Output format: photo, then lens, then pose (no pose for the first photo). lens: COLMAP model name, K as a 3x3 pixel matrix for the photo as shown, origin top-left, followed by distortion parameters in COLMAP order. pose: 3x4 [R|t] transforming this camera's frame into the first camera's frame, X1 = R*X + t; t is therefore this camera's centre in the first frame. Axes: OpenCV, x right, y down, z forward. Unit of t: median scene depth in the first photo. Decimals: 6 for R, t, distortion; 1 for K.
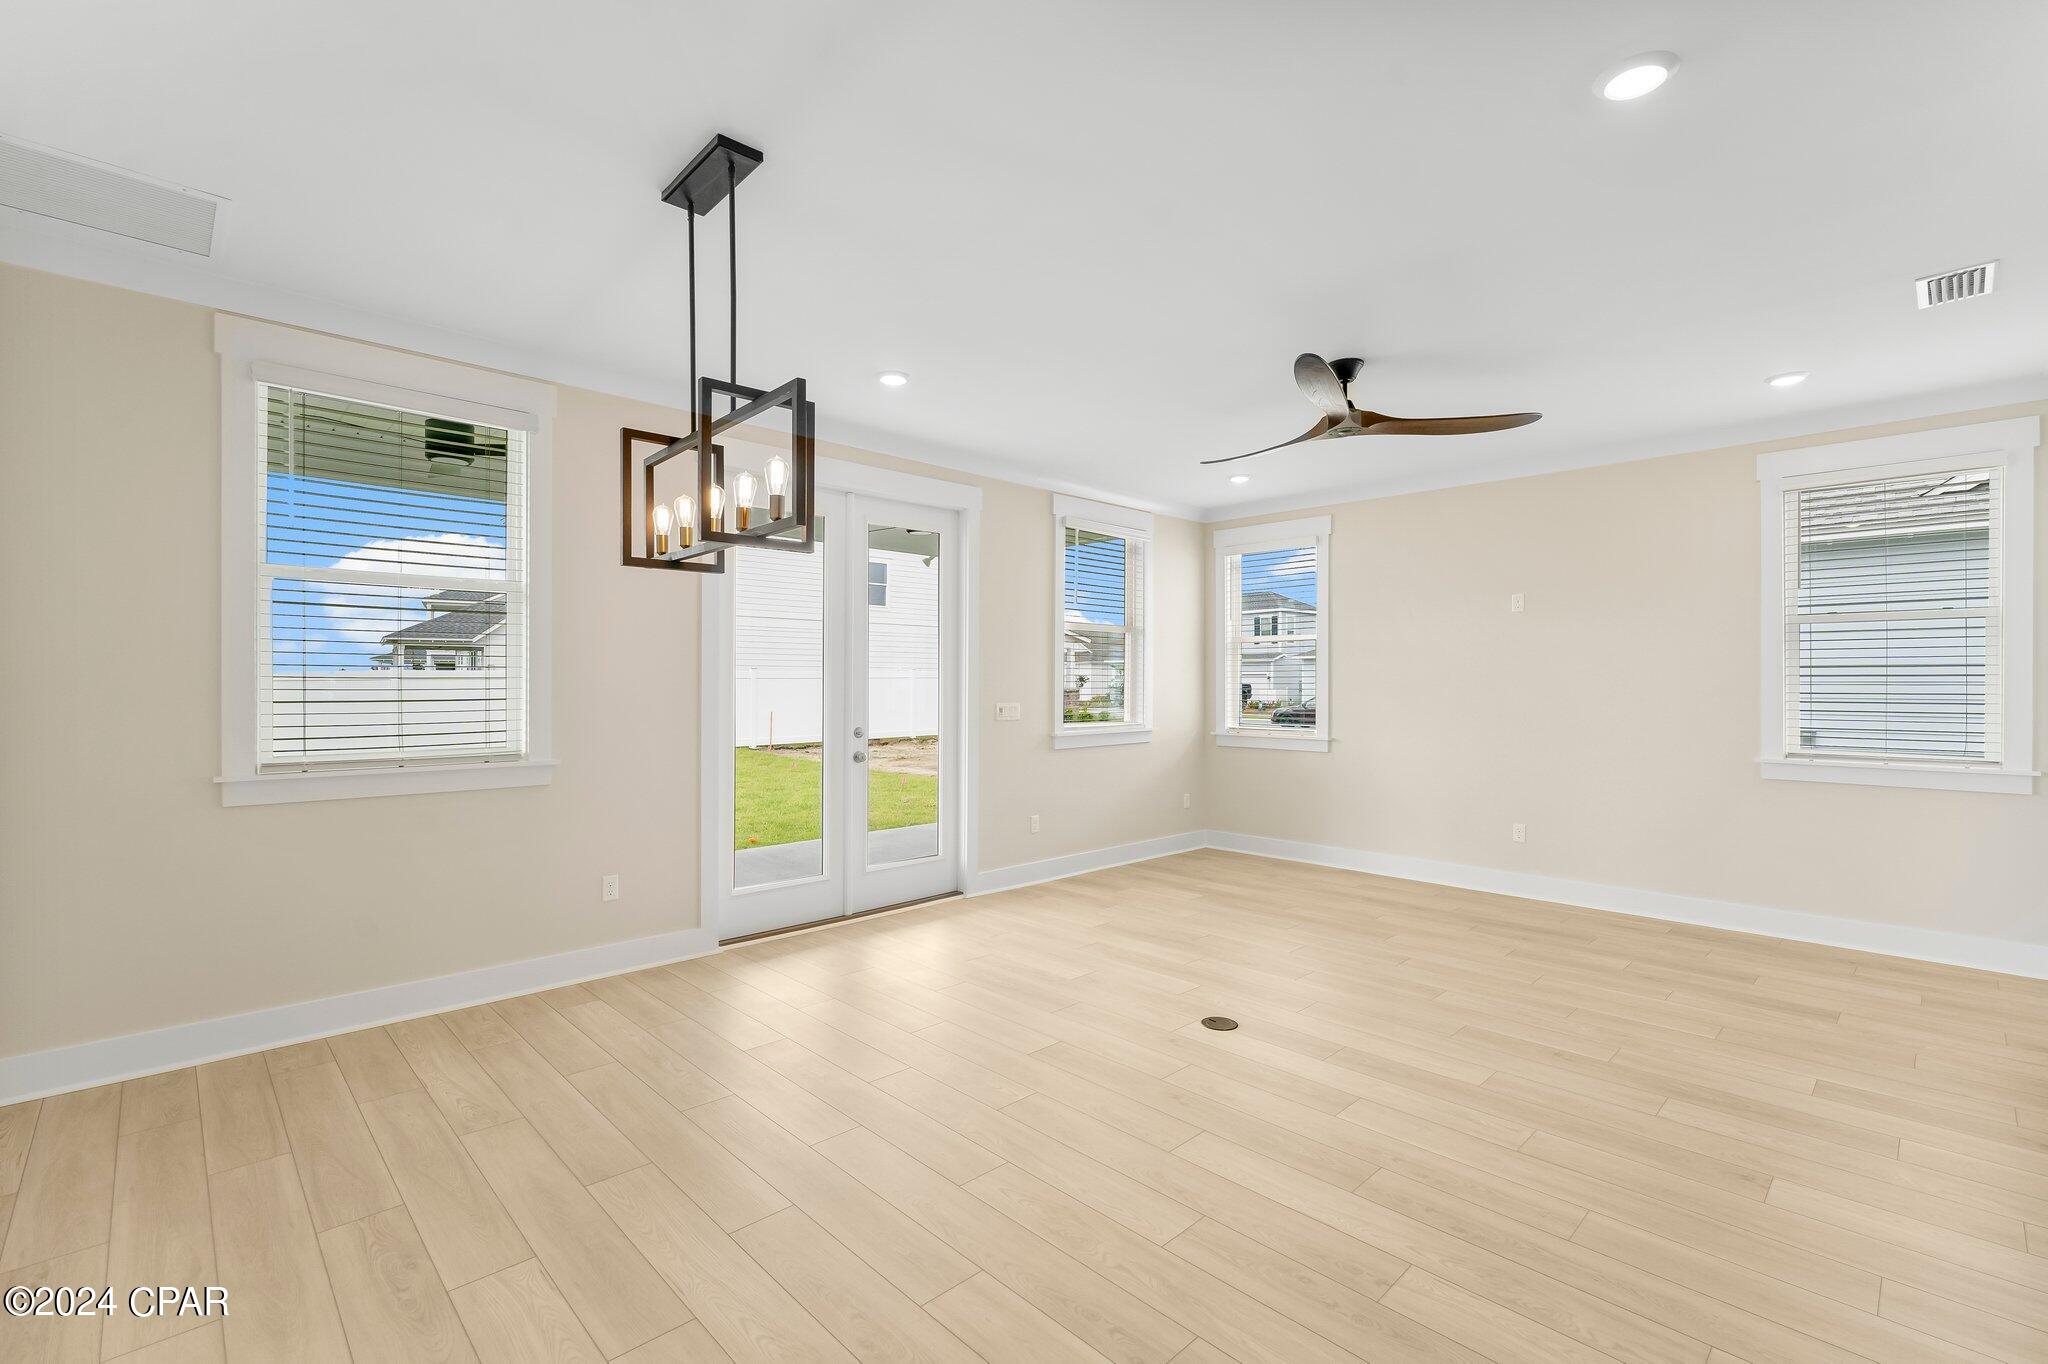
lens RADIAL K [[898.4, 0, 1024.0], [0, 898.4, 682.0], [0, 0, 1]] dist [-0.002711, -0.000475]
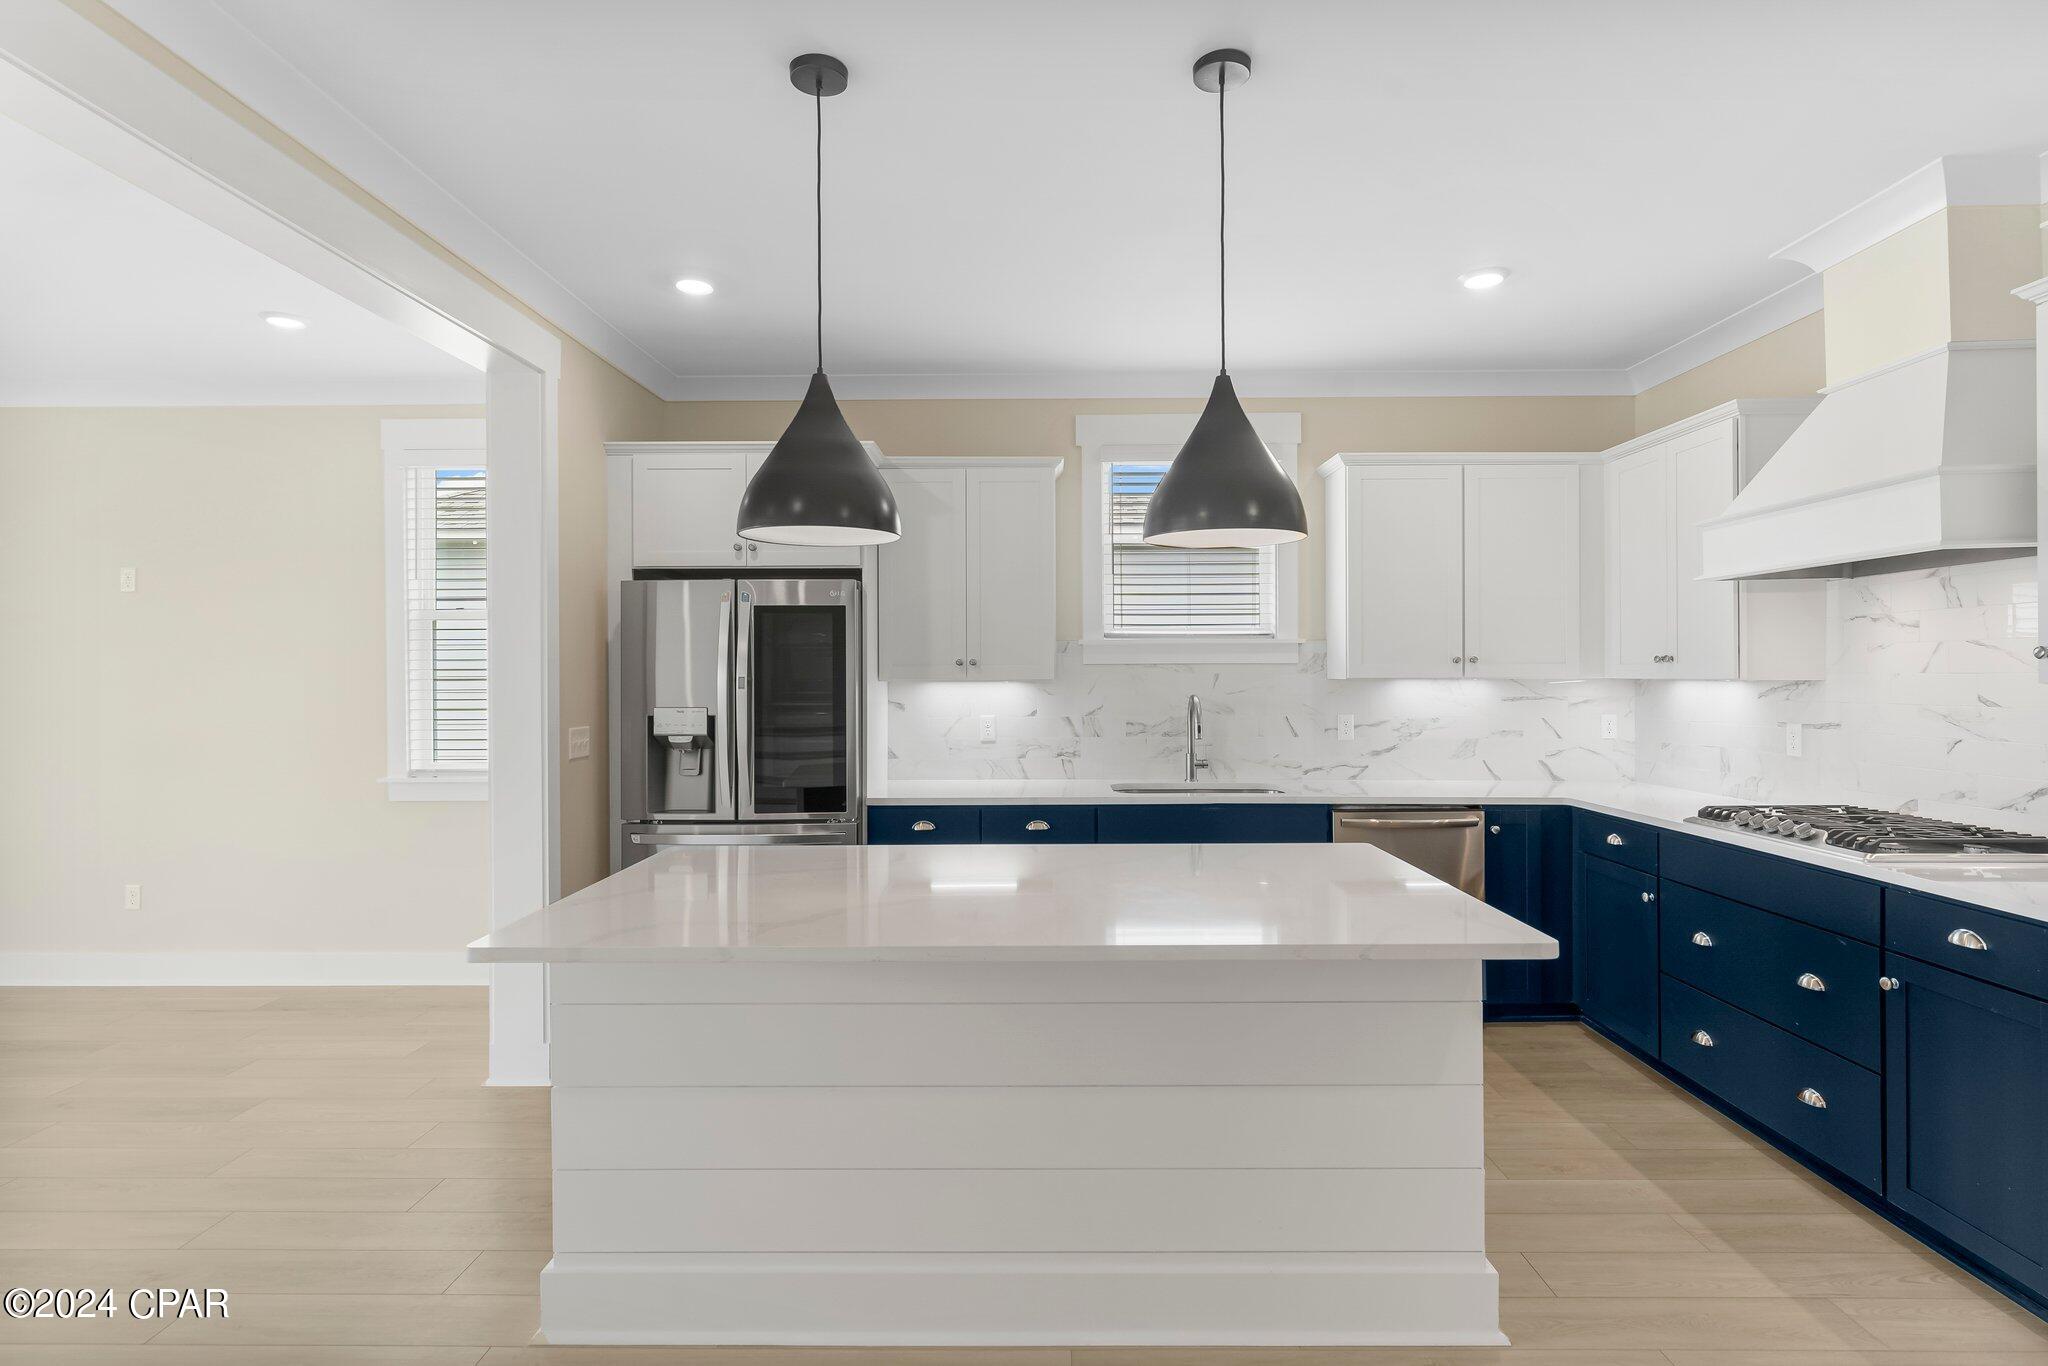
lens RADIAL K [[1028.2, 0, 1028.8], [0, 1028.2, 669.9], [0, 0, 1]] dist [-0.000098, 0.000370]
pose [[0.705436, -0.005317, 0.708754, 0.652139], [0.006438, 0.999979, 0.001095, -0.016065], [-0.708745, 0.003791, 0.705455, -0.135607]]
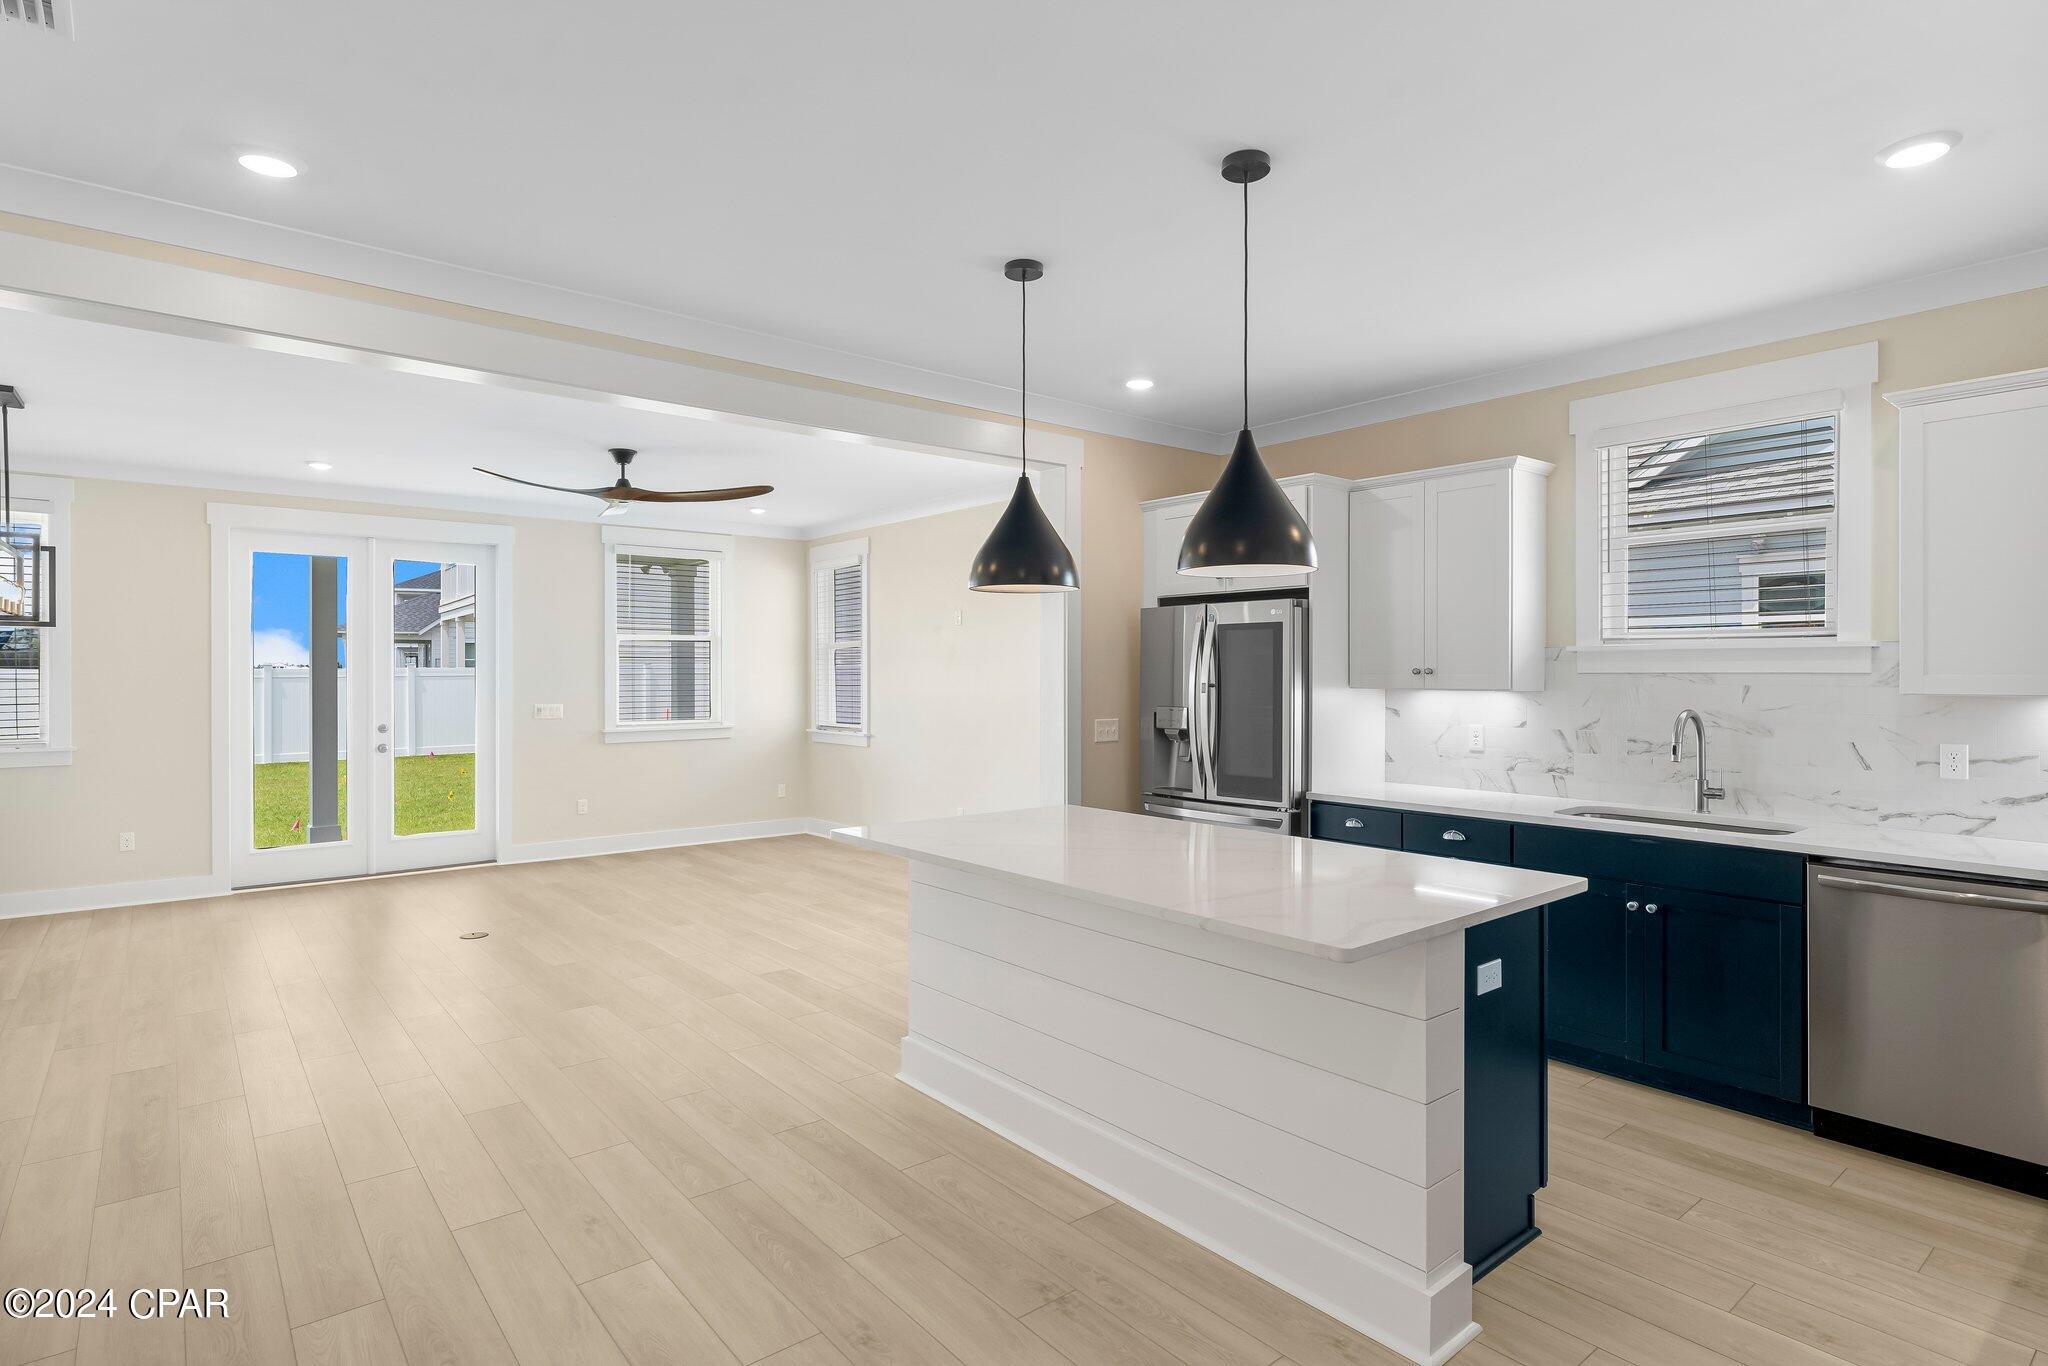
lens RADIAL K [[1051.8, 0, 1026.3], [0, 1051.8, 675.4], [0, 0, 1]] dist [0.001745, 0.000314]
pose [[0.996543, -0.002693, -0.083030, 1.030660], [0.002843, 0.999995, 0.001686, -0.021622], [0.083025, -0.001916, 0.996546, -0.478694]]
